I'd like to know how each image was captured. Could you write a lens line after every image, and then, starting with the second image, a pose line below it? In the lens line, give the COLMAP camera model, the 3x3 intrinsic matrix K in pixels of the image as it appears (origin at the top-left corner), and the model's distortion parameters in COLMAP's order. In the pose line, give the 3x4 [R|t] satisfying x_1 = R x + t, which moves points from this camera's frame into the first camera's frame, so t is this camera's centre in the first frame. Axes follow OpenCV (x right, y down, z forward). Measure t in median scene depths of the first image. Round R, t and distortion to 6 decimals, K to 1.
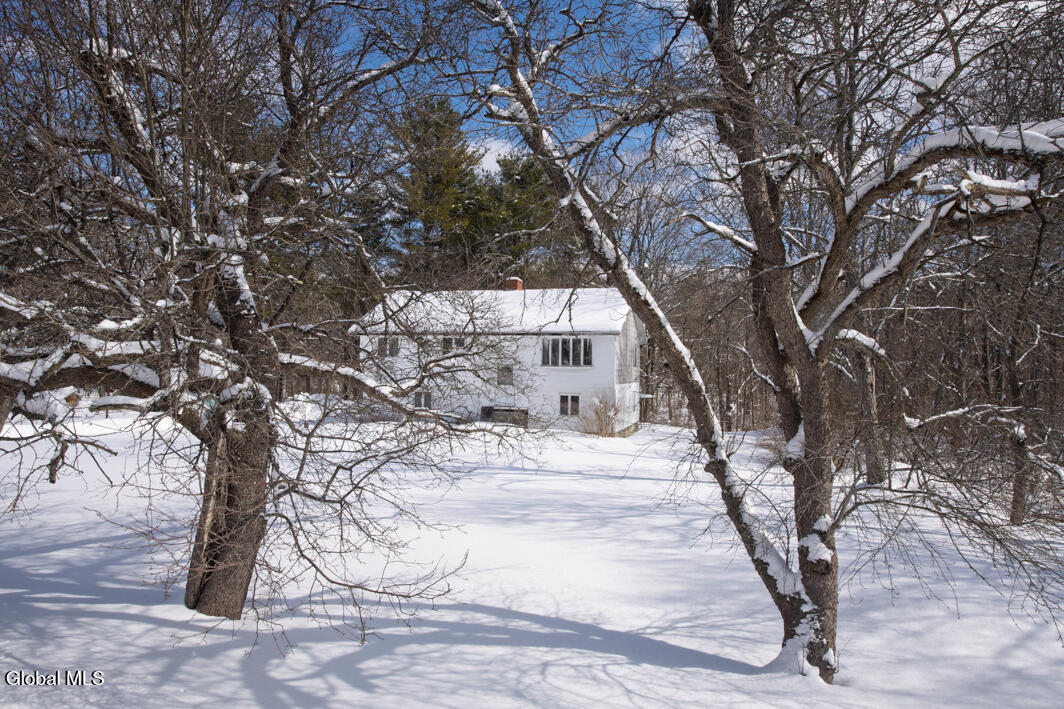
lens RADIAL K [[687.8, 0, 532.6], [0, 687.8, 356.6], [0, 0, 1]] dist [-0.005601, 0.001968]
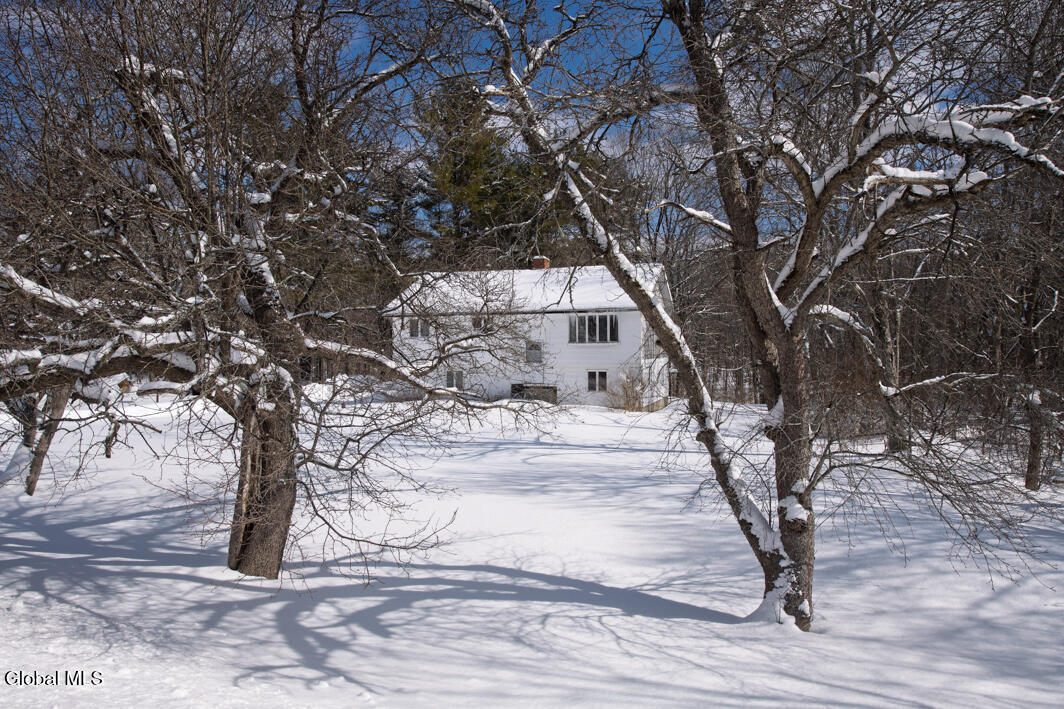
lens RADIAL K [[687.8, 0, 532.6], [0, 687.8, 356.6], [0, 0, 1]] dist [-0.005601, 0.001968]
pose [[0.998297, -0.022582, -0.053781, 0.064129], [0.024358, 0.999171, 0.032609, -0.005095], [0.053000, -0.033863, 0.998020, -0.088122]]
